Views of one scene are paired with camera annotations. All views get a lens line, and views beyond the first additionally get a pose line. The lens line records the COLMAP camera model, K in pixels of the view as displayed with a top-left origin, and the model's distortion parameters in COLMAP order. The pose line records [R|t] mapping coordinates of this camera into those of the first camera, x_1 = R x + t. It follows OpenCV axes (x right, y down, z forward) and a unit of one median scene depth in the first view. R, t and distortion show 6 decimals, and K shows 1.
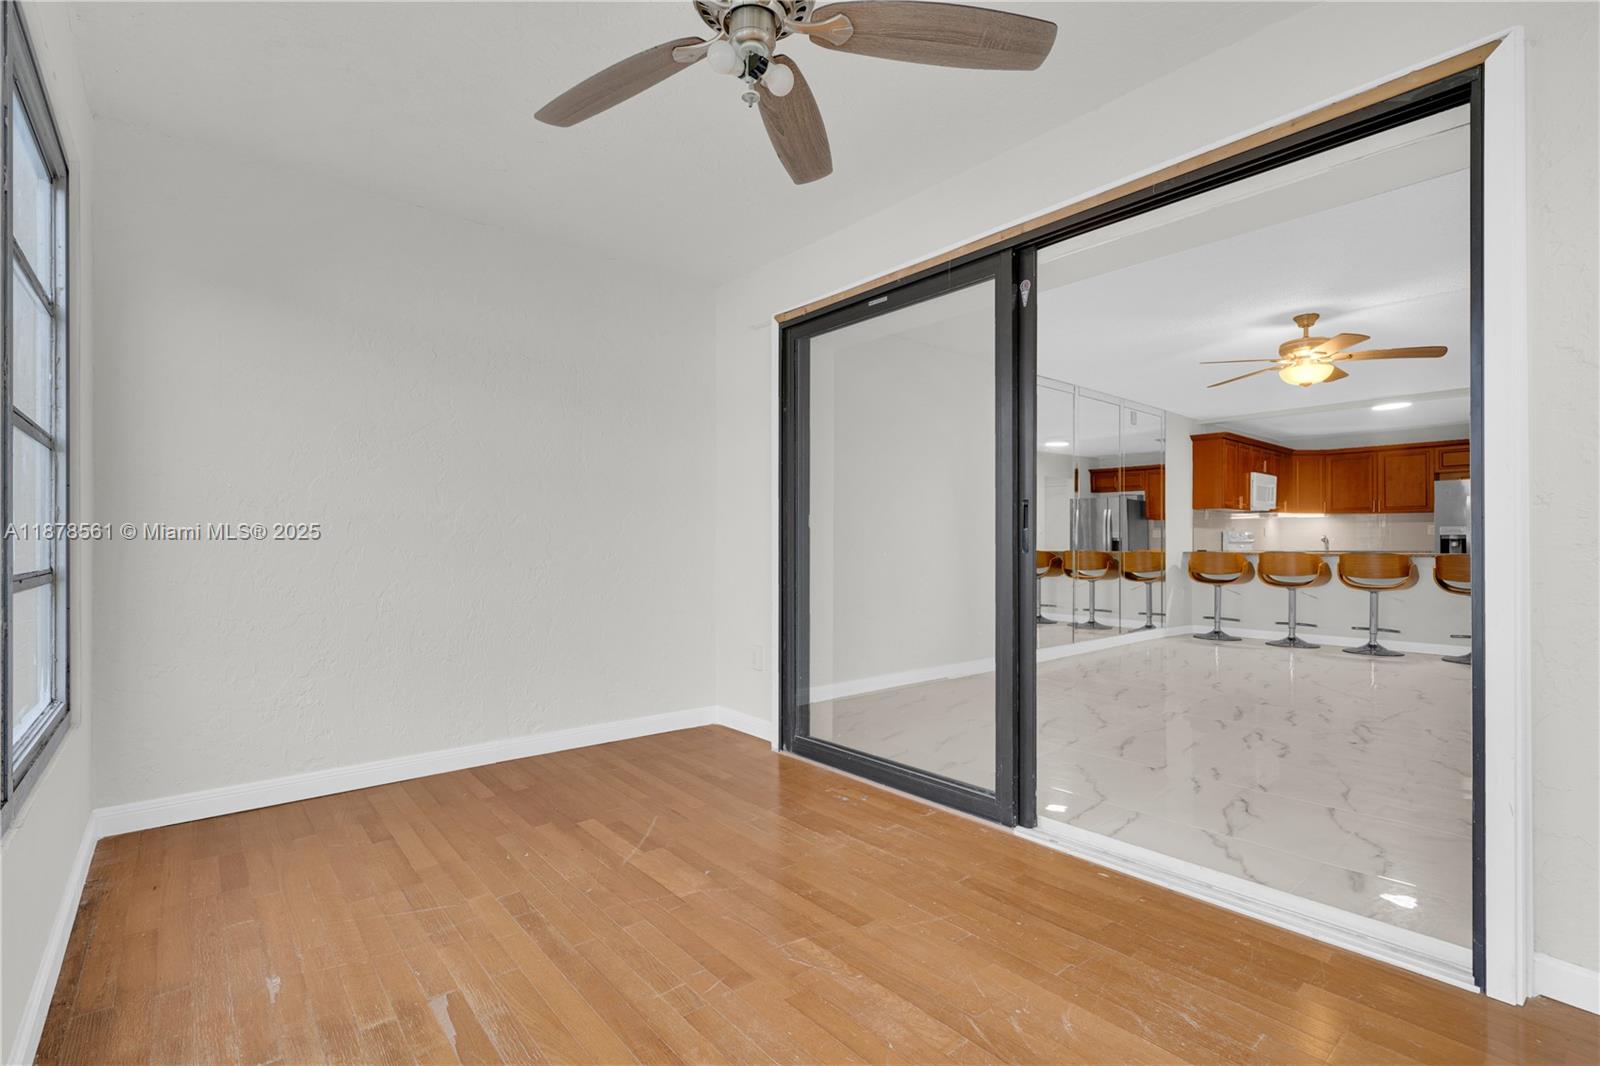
lens RADIAL K [[735.7, 0, 793.9], [0, 735.7, 545.2], [0, 0, 1]] dist [0.000820, 0.000273]
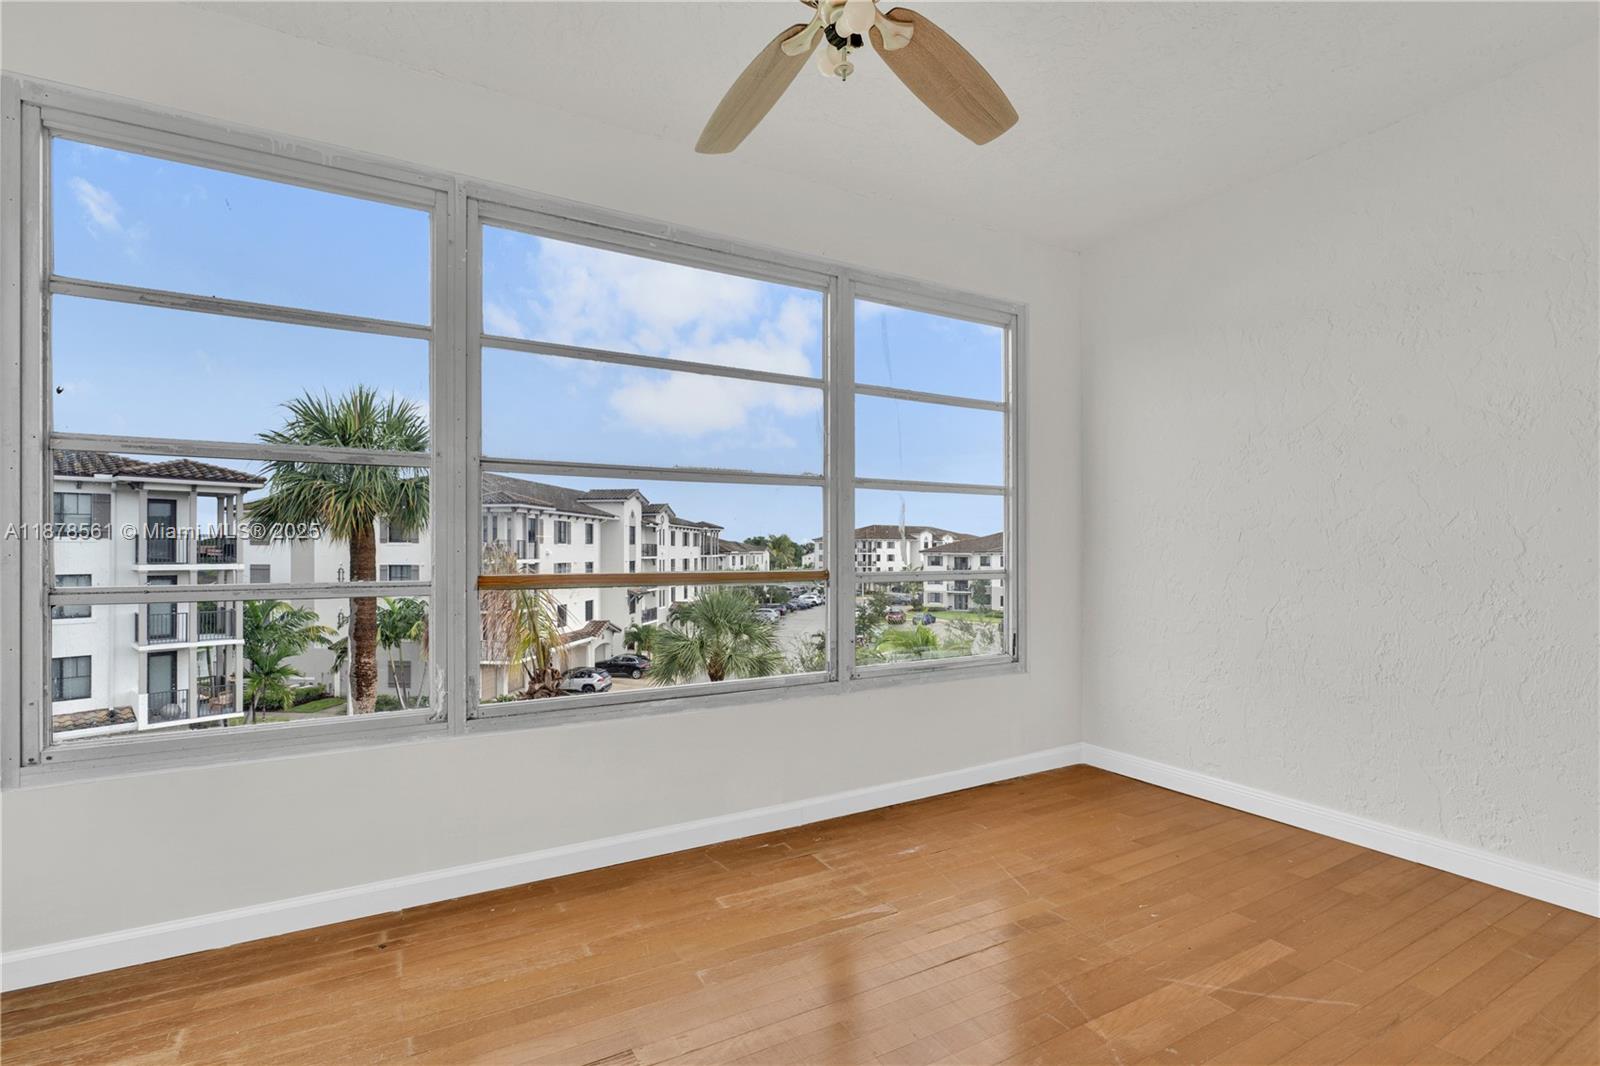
lens RADIAL K [[735.7, 0, 793.9], [0, 735.7, 545.2], [0, 0, 1]] dist [0.000820, 0.000273]
pose [[-0.183326, -0.008772, -0.983013, 0.550719], [-0.000647, 0.999961, -0.008802, -0.008110], [0.983052, -0.000978, -0.183325, 0.712379]]
